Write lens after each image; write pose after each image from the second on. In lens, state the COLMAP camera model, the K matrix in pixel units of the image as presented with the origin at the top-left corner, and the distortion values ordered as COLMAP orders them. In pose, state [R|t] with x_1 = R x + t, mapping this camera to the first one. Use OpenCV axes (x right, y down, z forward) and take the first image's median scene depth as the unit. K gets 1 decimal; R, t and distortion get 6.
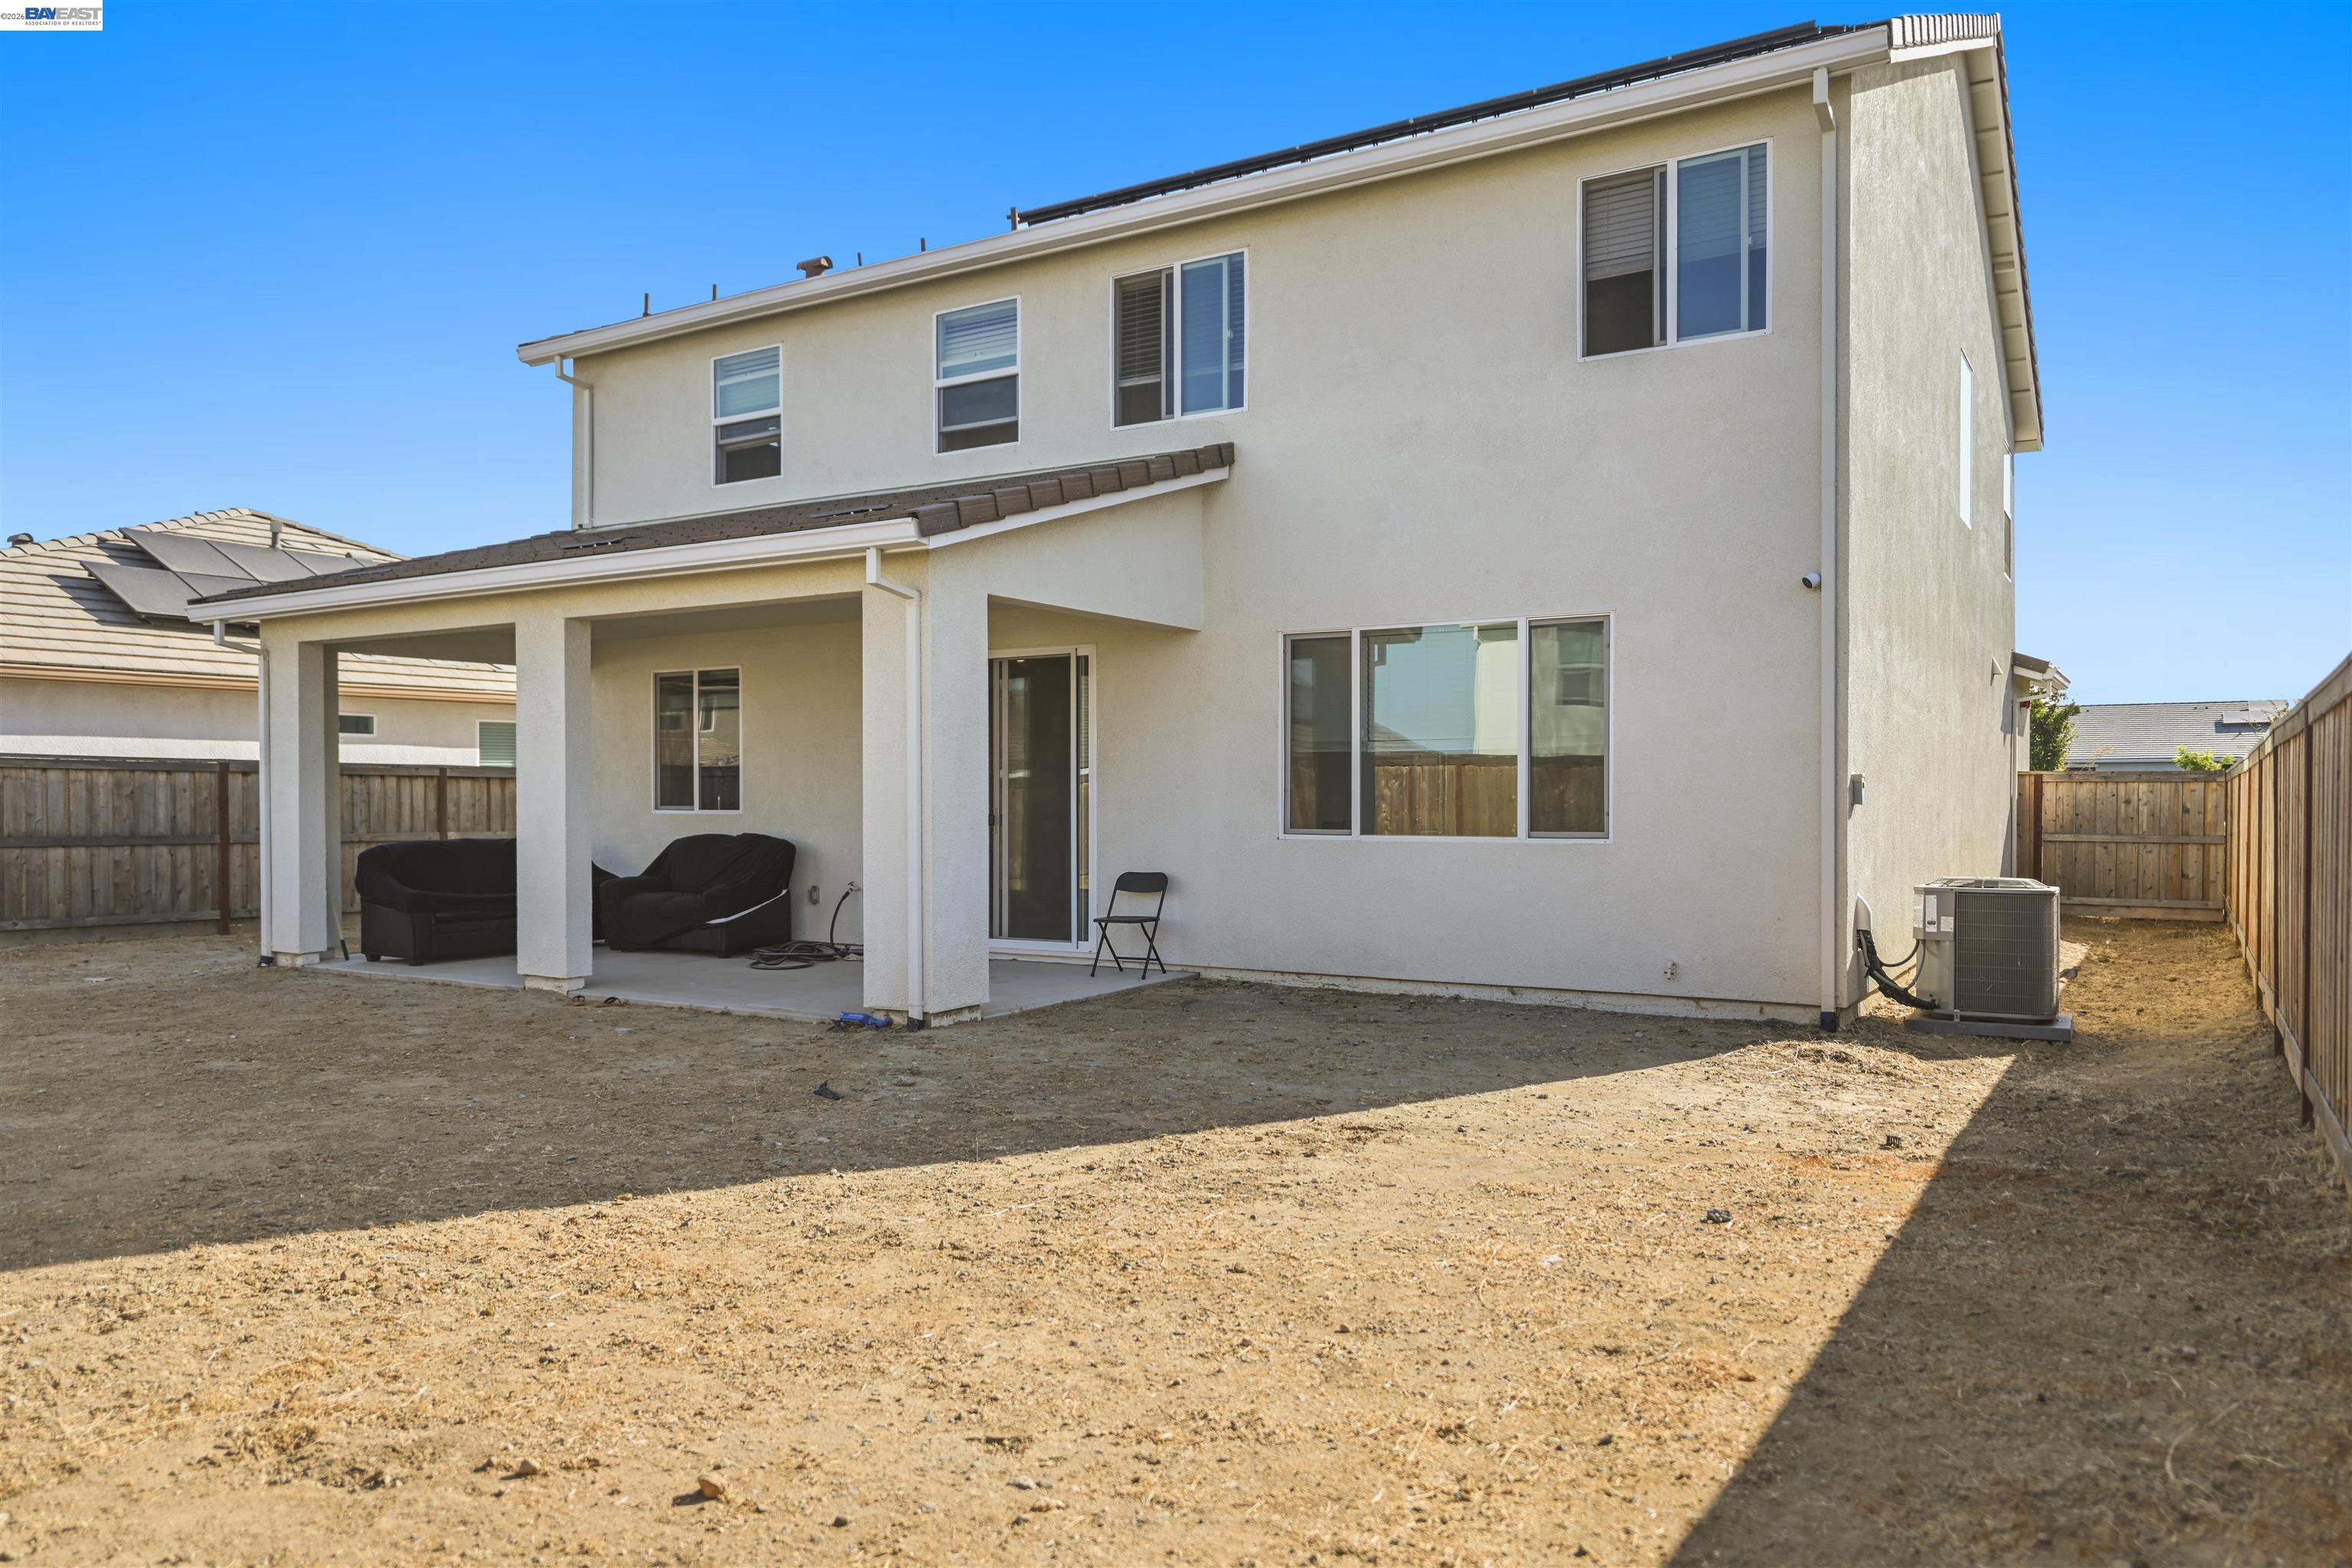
lens RADIAL K [[1565.0, 0, 1179.9], [0, 1565.0, 795.8], [0, 0, 1]] dist [-0.007160, -0.001006]
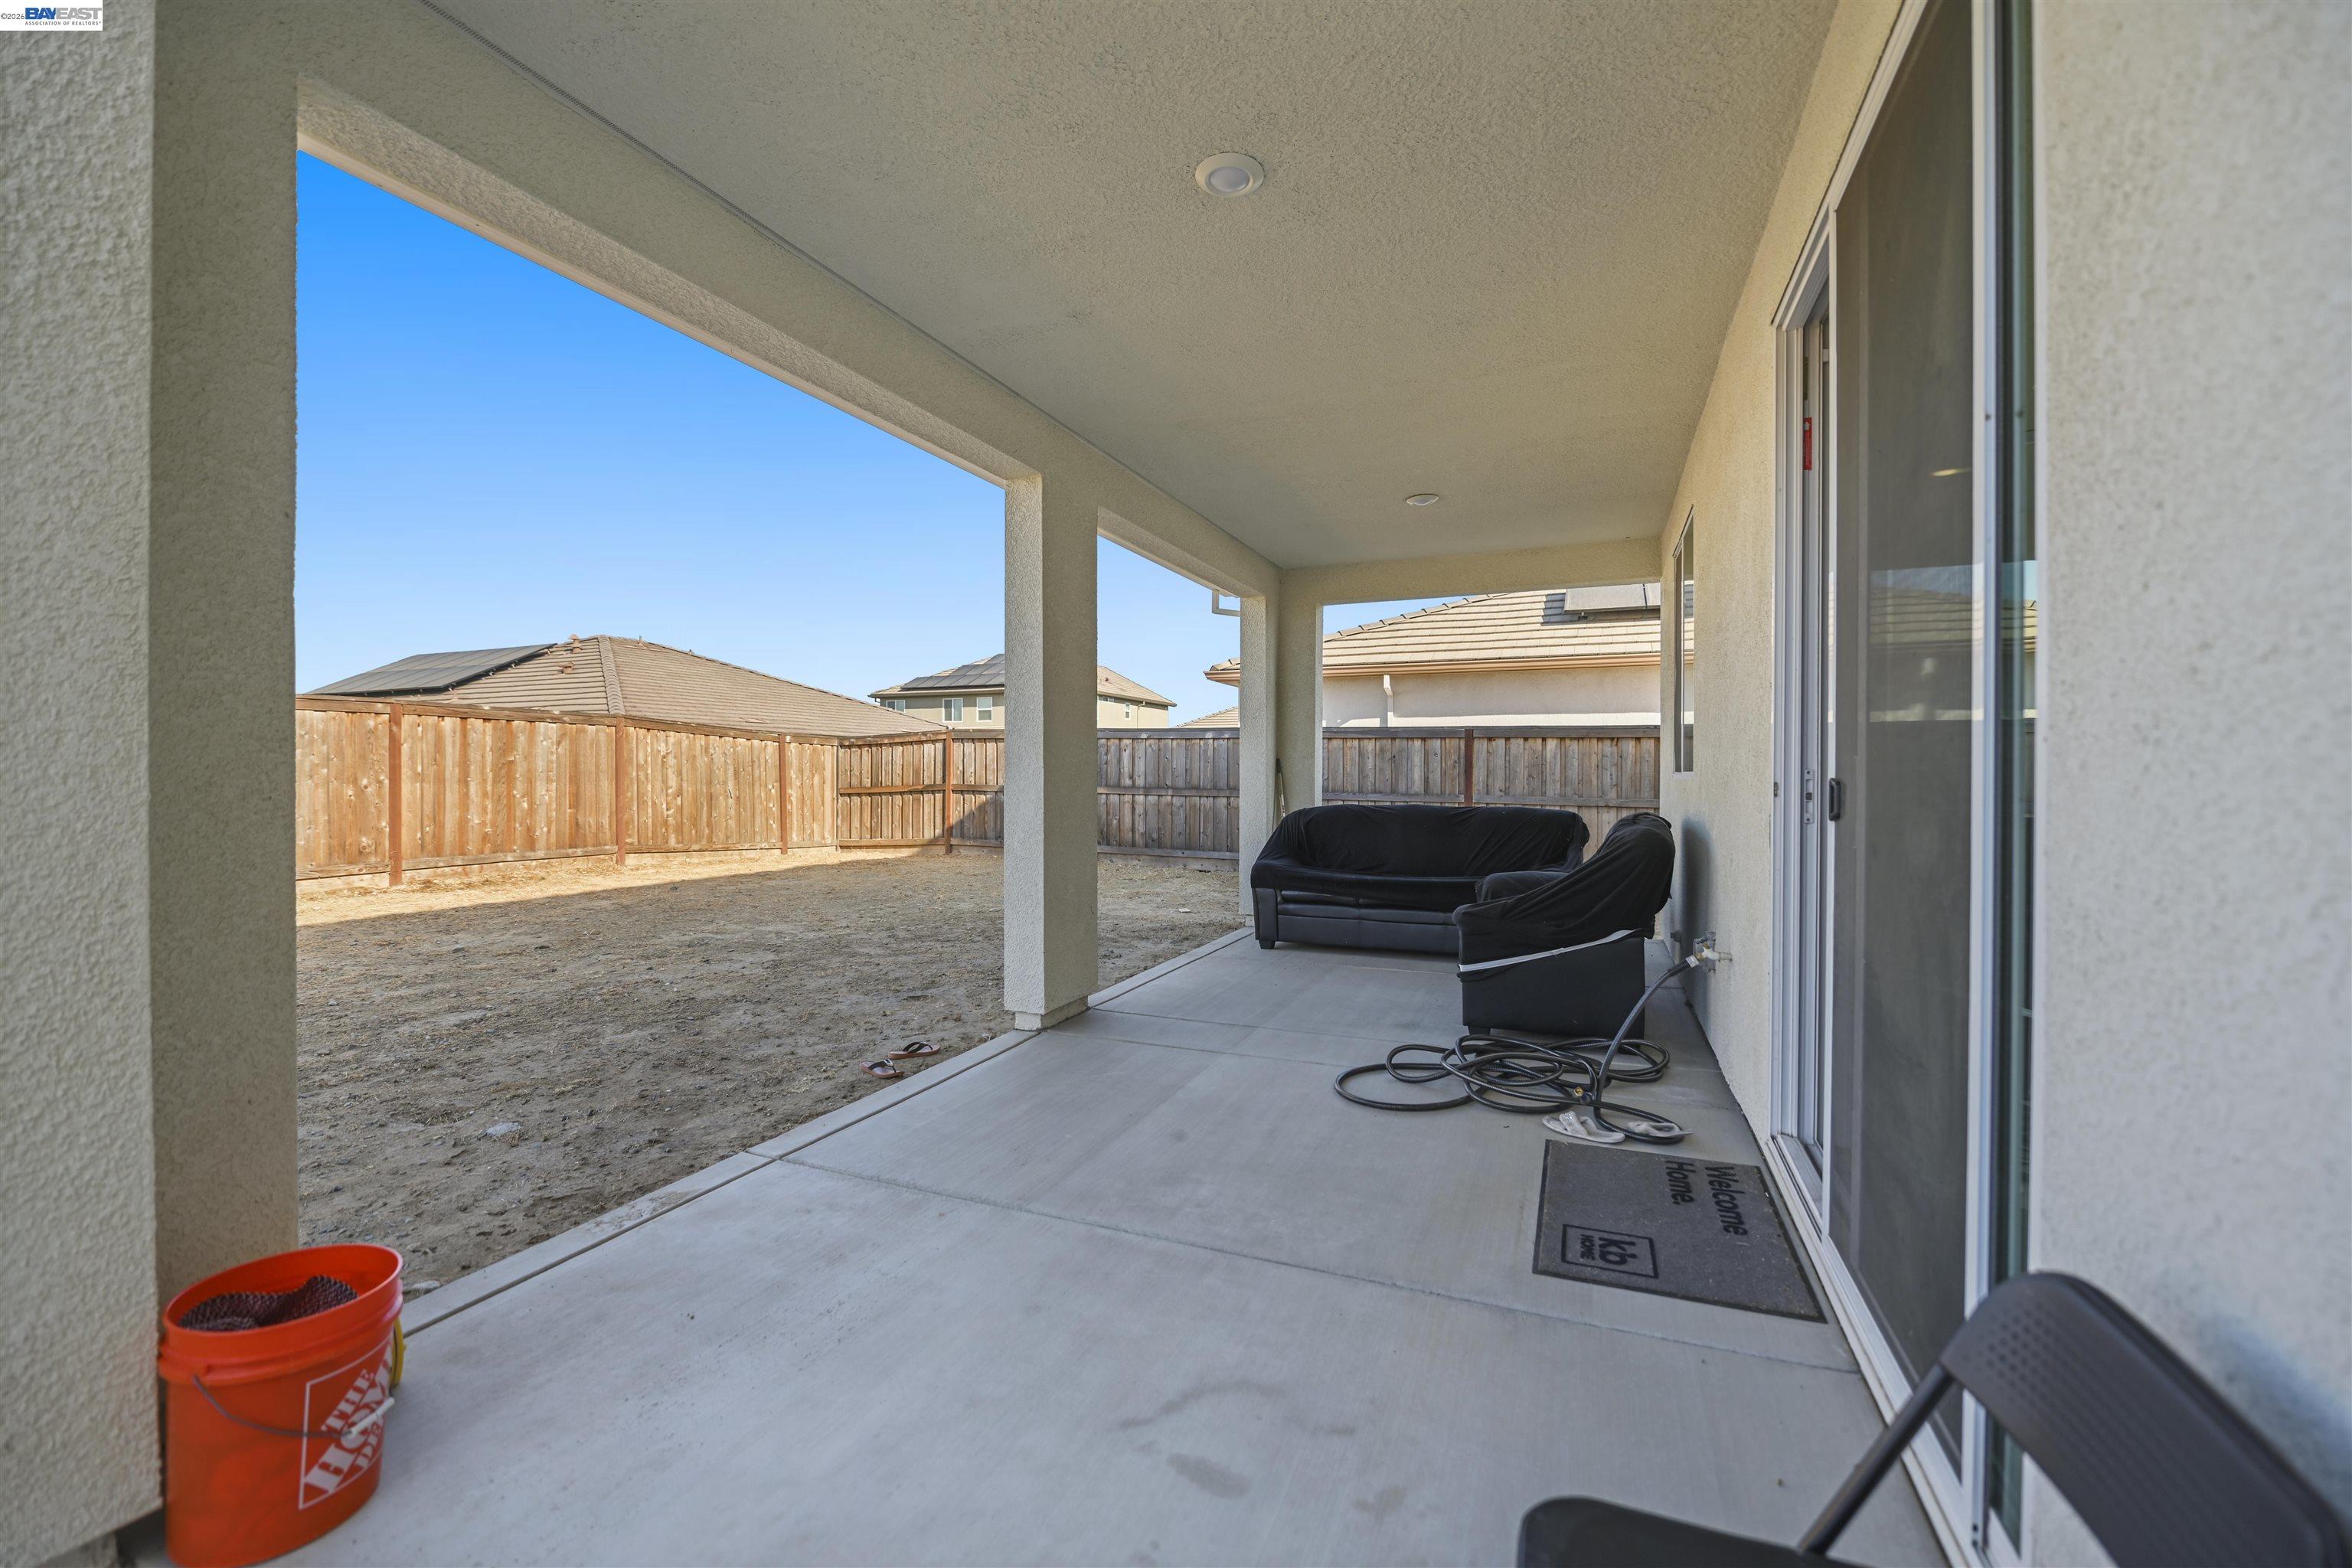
lens RADIAL K [[957.9, 0, 1192.9], [0, 957.9, 779.3], [0, 0, 1]] dist [-0.011448, 0.000484]
pose [[0.150291, 0.011901, -0.988570, 0.035316], [0.000534, 0.999926, 0.012119, 0.005806], [0.988642, -0.002350, 0.150274, 0.715425]]
